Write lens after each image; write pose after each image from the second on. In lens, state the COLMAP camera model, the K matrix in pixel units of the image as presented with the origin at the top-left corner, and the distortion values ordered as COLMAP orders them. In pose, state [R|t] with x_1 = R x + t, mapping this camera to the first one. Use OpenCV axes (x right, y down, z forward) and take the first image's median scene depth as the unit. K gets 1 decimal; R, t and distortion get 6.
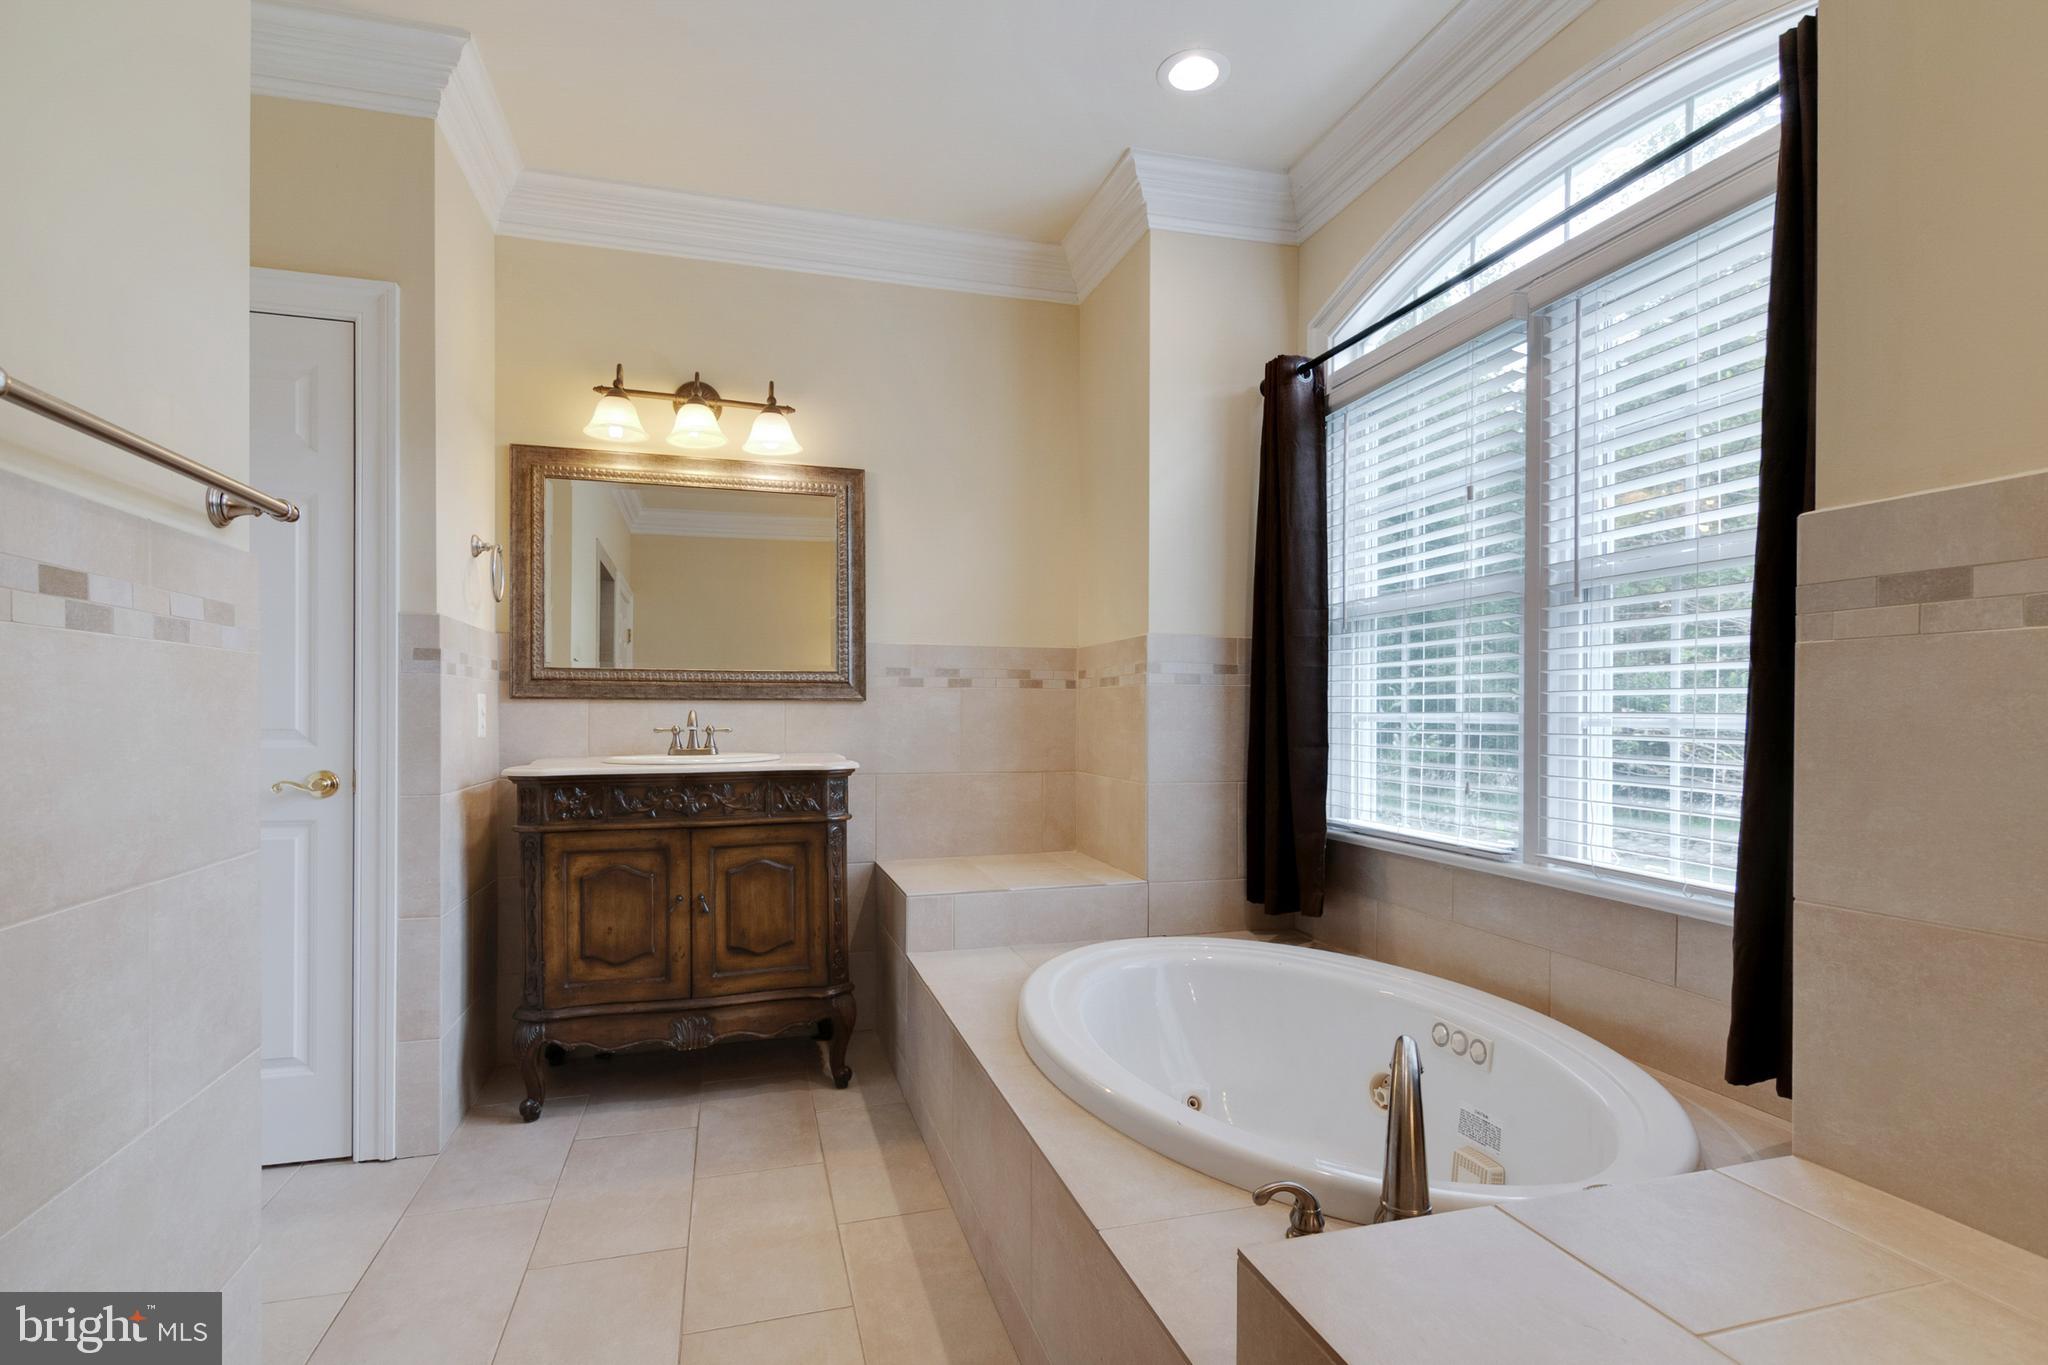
lens RADIAL K [[1001.8, 0, 1022.3], [0, 1001.8, 725.9], [0, 0, 1]] dist [-0.003942, -0.012067]
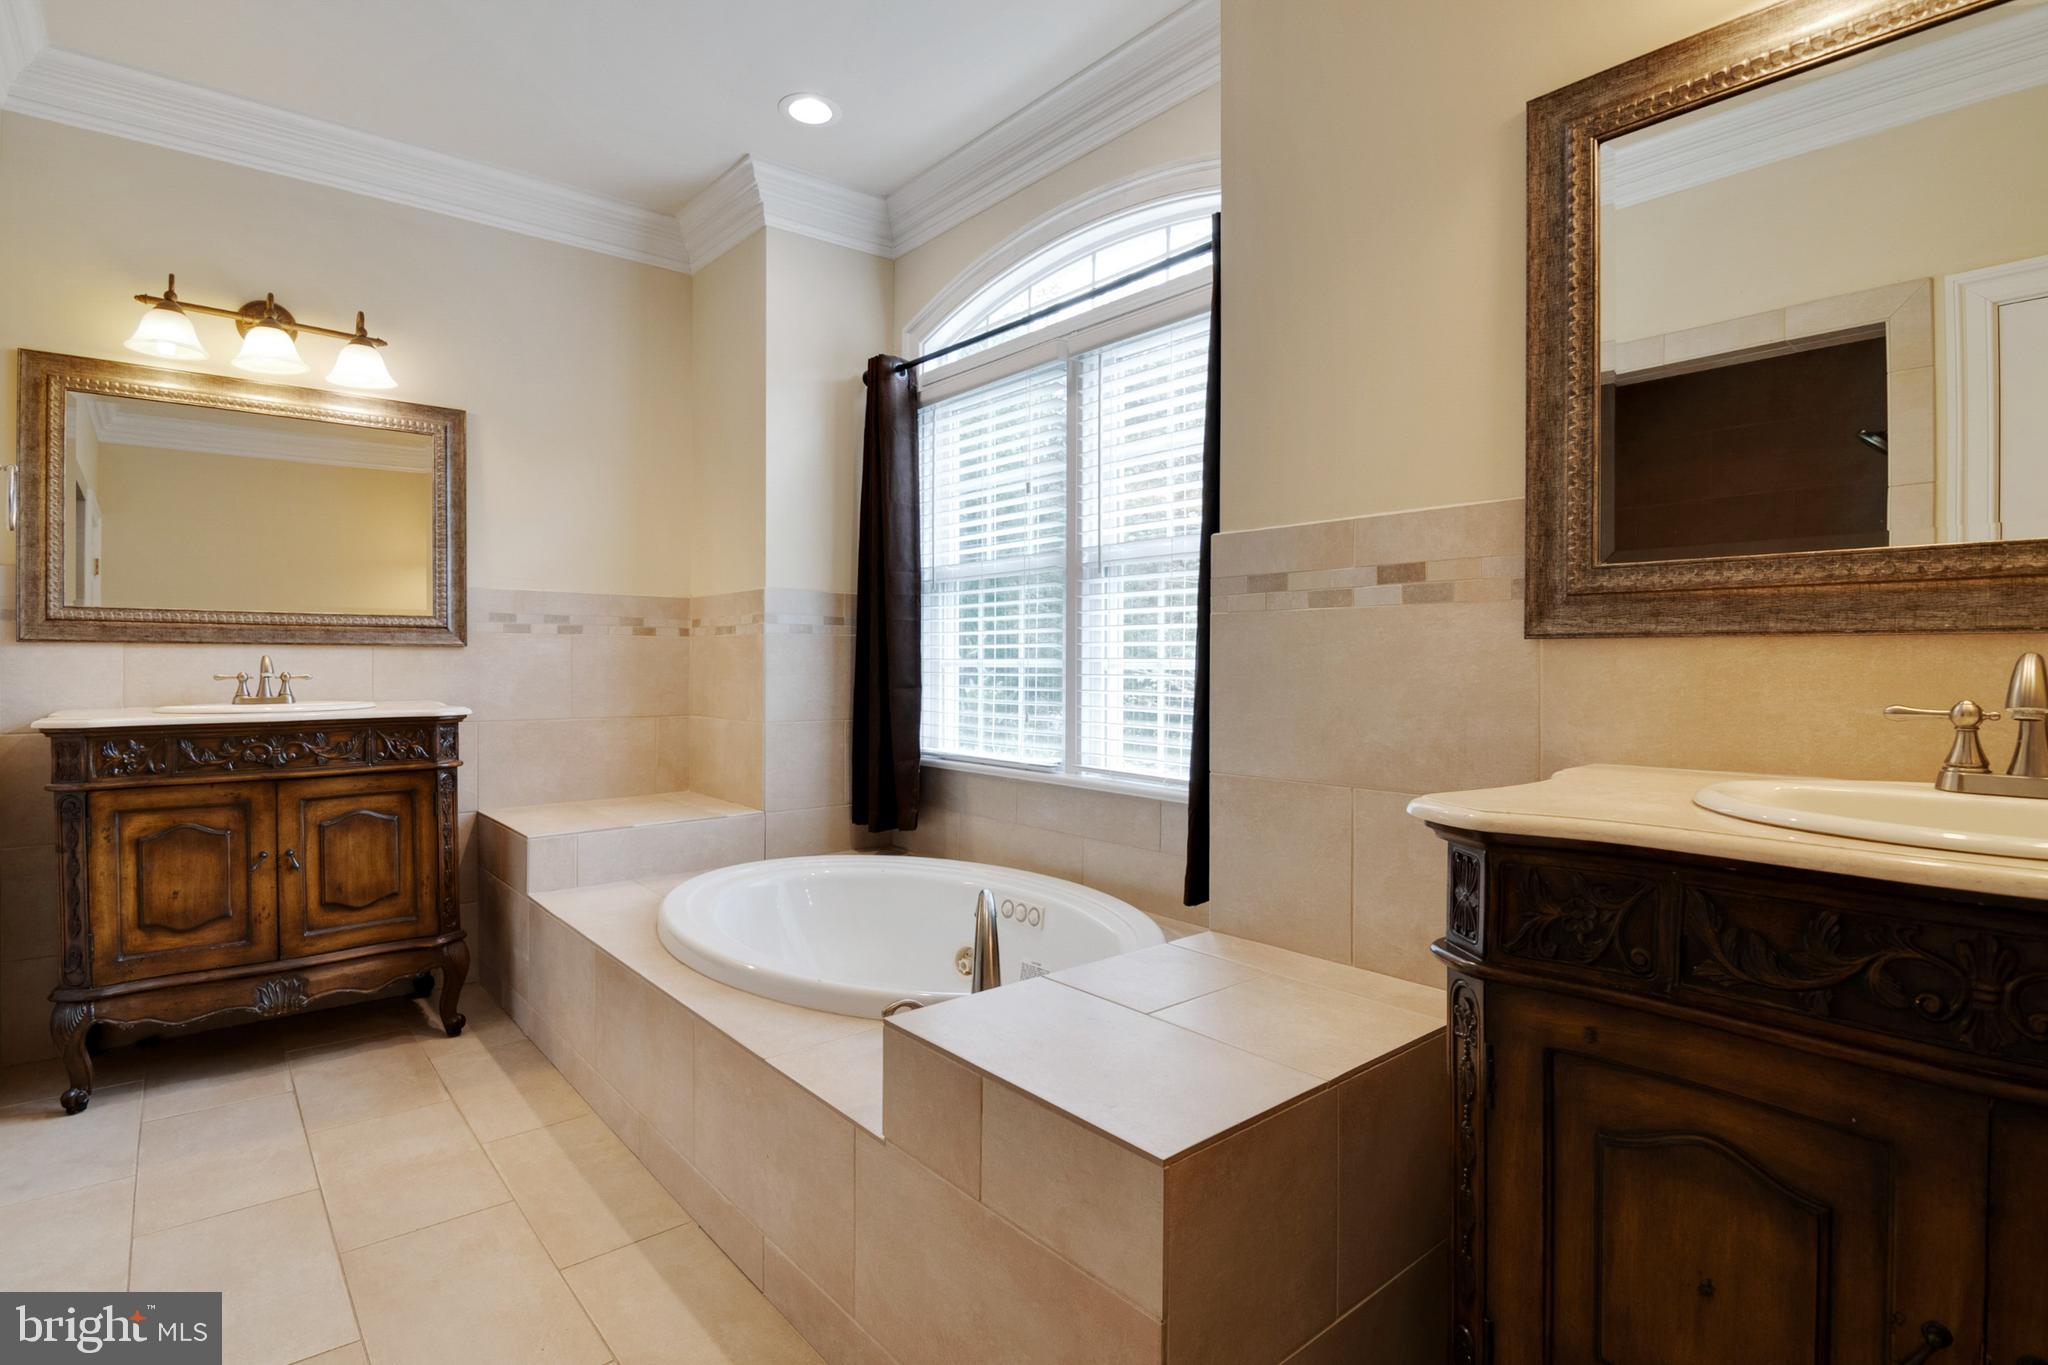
lens RADIAL K [[1001.8, 0, 1033.2], [0, 1001.8, 683.1], [0, 0, 1]] dist [-0.003942, -0.012067]
pose [[0.913811, -0.007757, 0.406065, -0.058209], [0.004469, 0.999949, 0.009044, 0.005139], [-0.406114, -0.006450, 0.913800, -0.149538]]
